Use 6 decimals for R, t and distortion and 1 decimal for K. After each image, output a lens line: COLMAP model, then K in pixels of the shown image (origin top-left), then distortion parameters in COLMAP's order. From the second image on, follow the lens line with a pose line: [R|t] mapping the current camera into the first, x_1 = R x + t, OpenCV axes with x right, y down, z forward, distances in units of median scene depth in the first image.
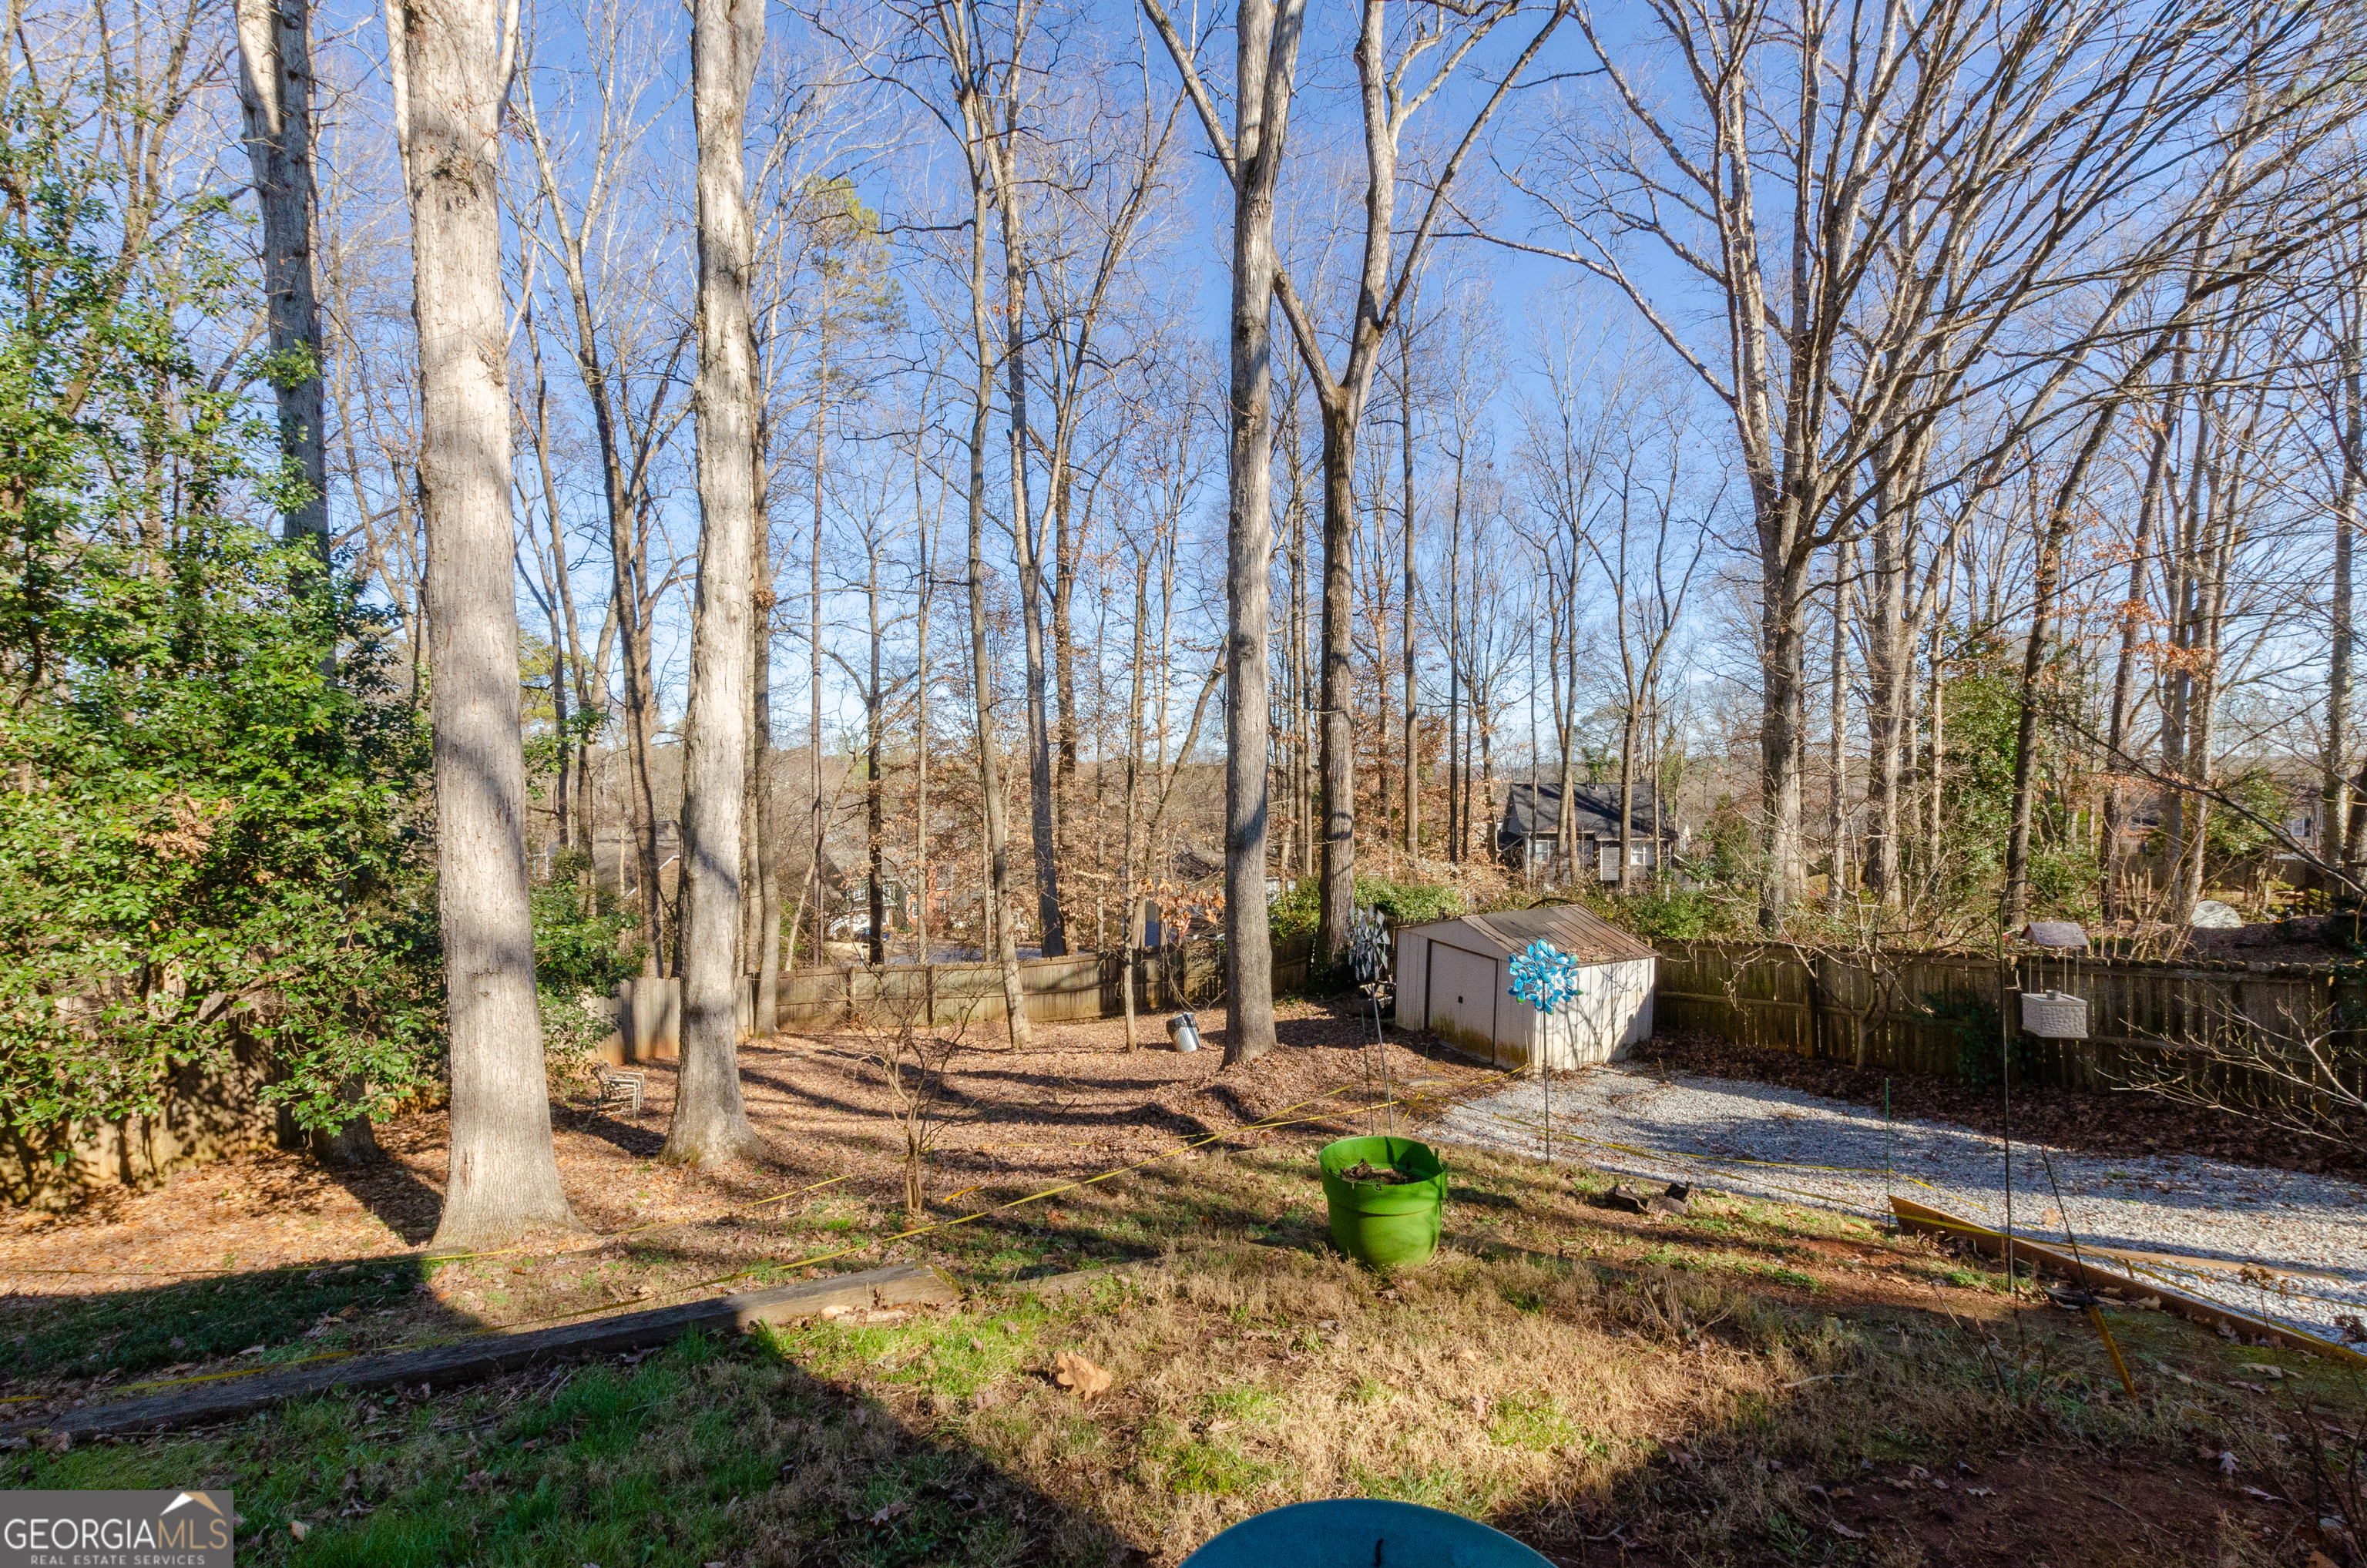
lens RADIAL K [[931.7, 0, 1187.6], [0, 931.7, 804.7], [0, 0, 1]] dist [0.002613, -0.000055]
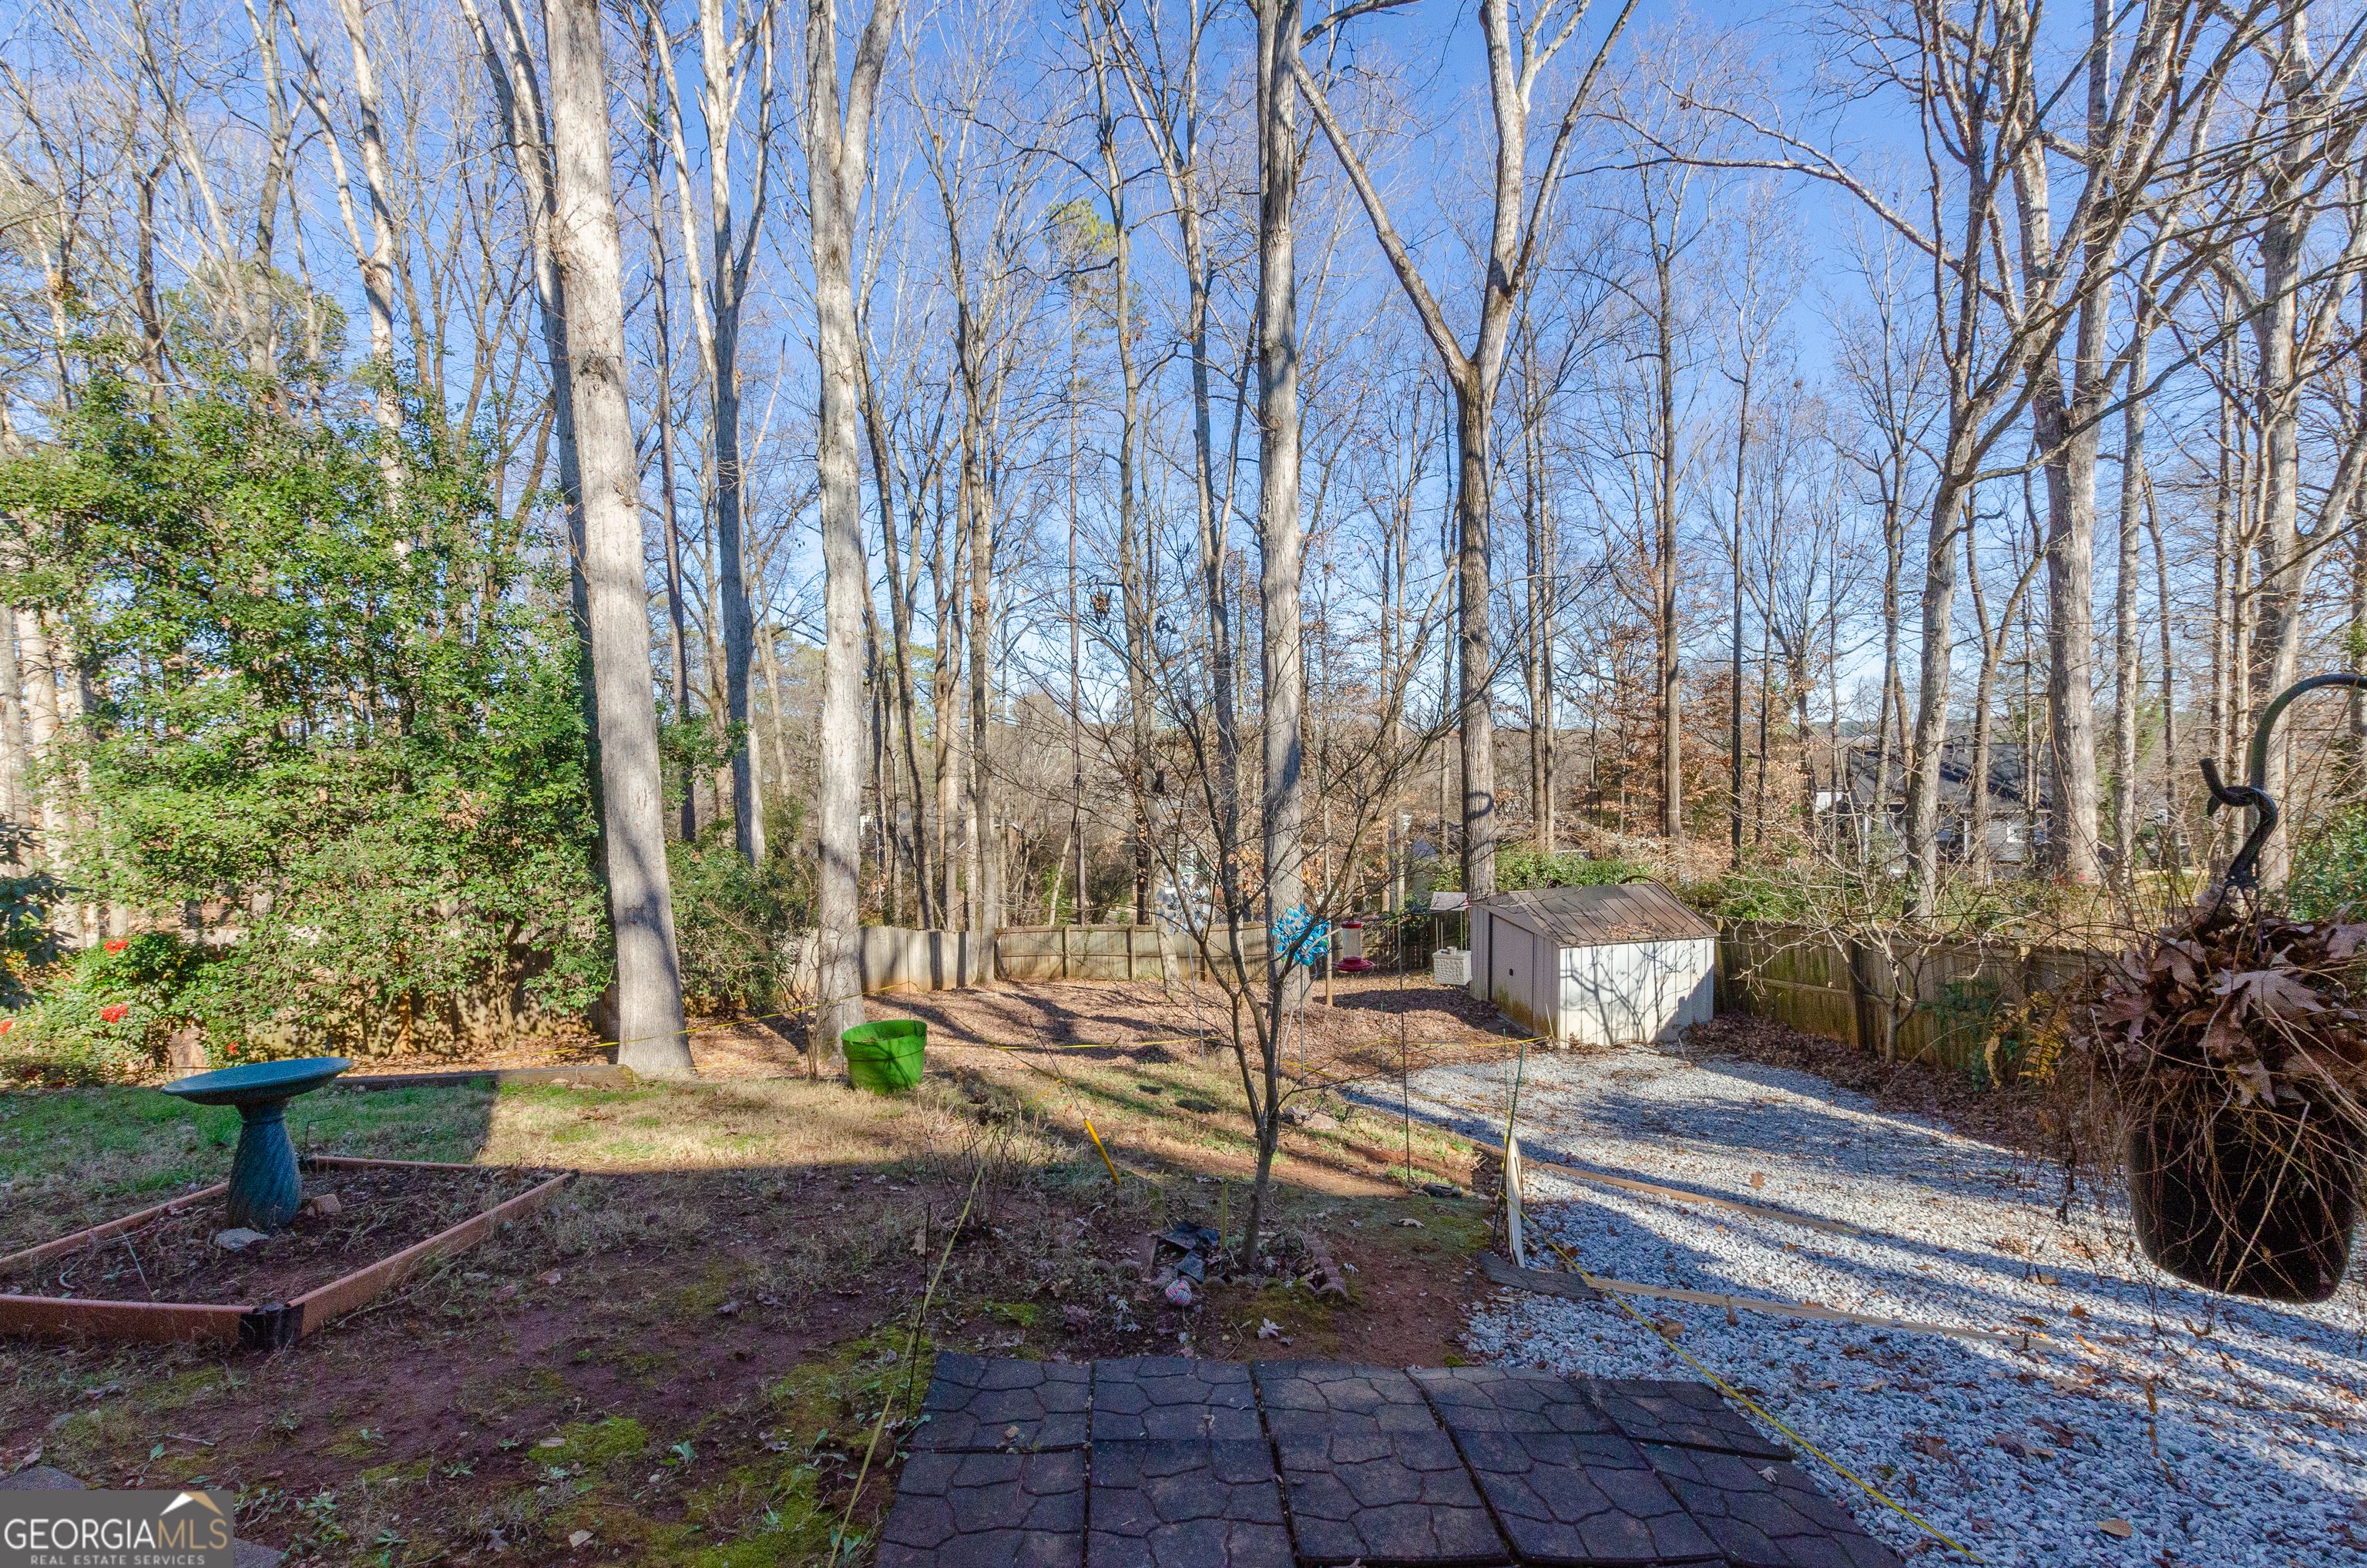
lens RADIAL K [[970.2, 0, 1220.6], [0, 970.2, 789.8], [0, 0, 1]] dist [0.012276, -0.008759]
pose [[0.955581, -0.008964, -0.294592, 0.312892], [0.012194, 0.999884, 0.009127, -0.005038], [0.294476, -0.012314, 0.955580, -0.107308]]
